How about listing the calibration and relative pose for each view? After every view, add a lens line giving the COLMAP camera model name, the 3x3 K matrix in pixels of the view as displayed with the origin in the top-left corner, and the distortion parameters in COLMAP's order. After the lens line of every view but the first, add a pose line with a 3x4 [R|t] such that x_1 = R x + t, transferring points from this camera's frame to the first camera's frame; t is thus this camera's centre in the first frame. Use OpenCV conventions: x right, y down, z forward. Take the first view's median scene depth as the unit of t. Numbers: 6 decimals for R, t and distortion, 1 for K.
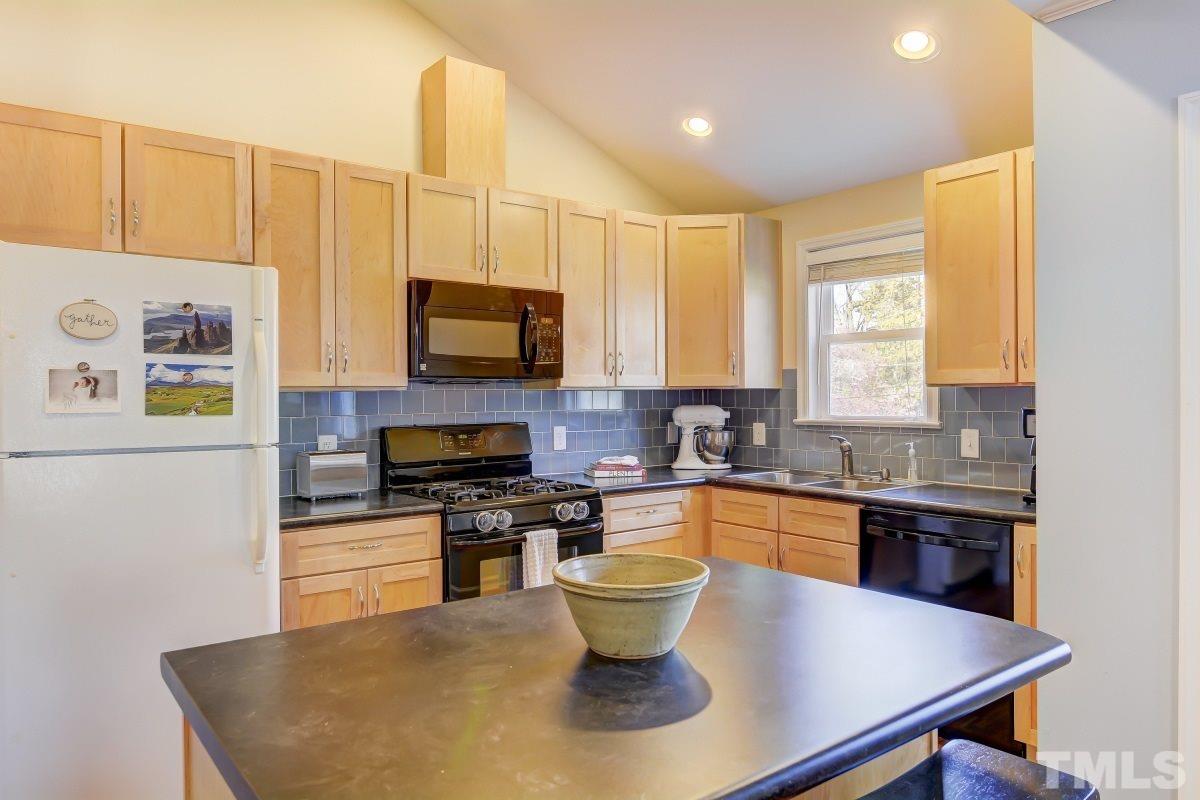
lens RADIAL K [[770.8, 0, 594.2], [0, 770.8, 401.3], [0, 0, 1]] dist [0.006018, 0.000811]
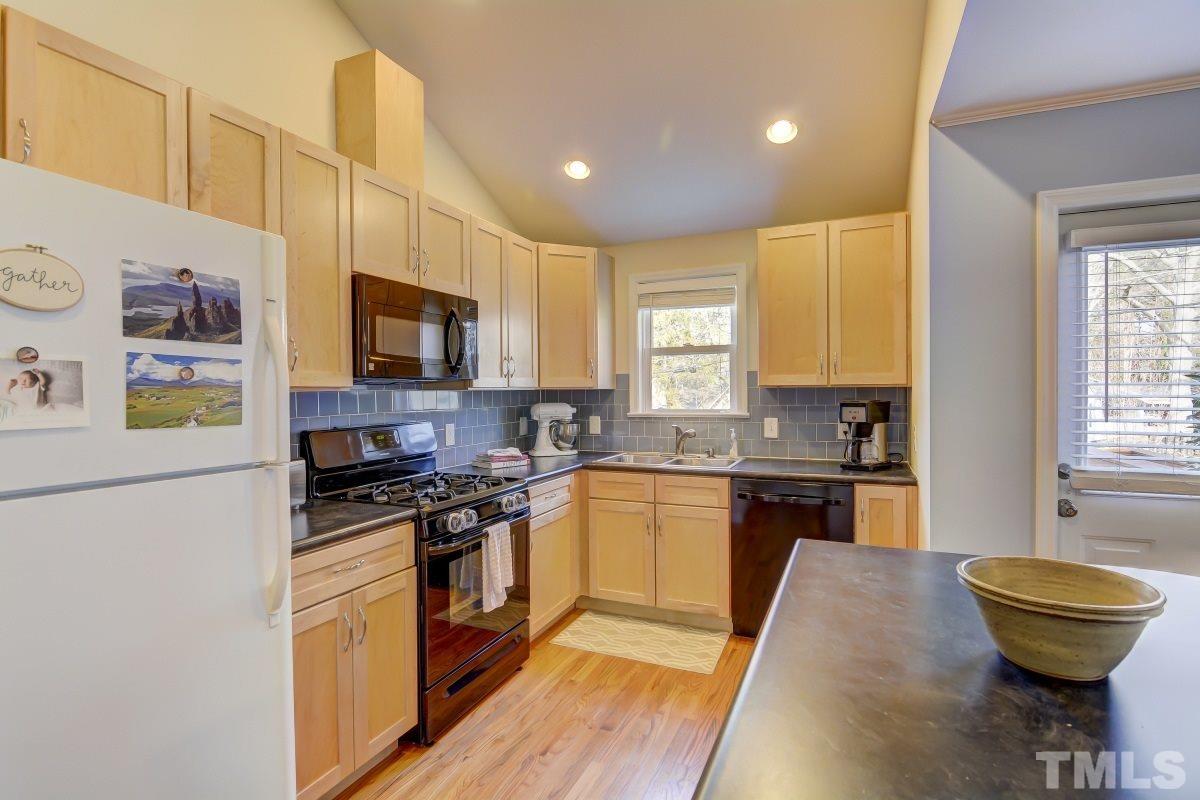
lens RADIAL K [[566.8, 0, 600.0], [0, 566.8, 400.0], [0, 0, 1]] dist [-0.003121, -0.001030]
pose [[0.886953, -0.010102, 0.461749, -0.295810], [0.009102, 0.999949, 0.004392, -0.003933], [-0.461769, 0.000307, 0.887000, 0.249564]]
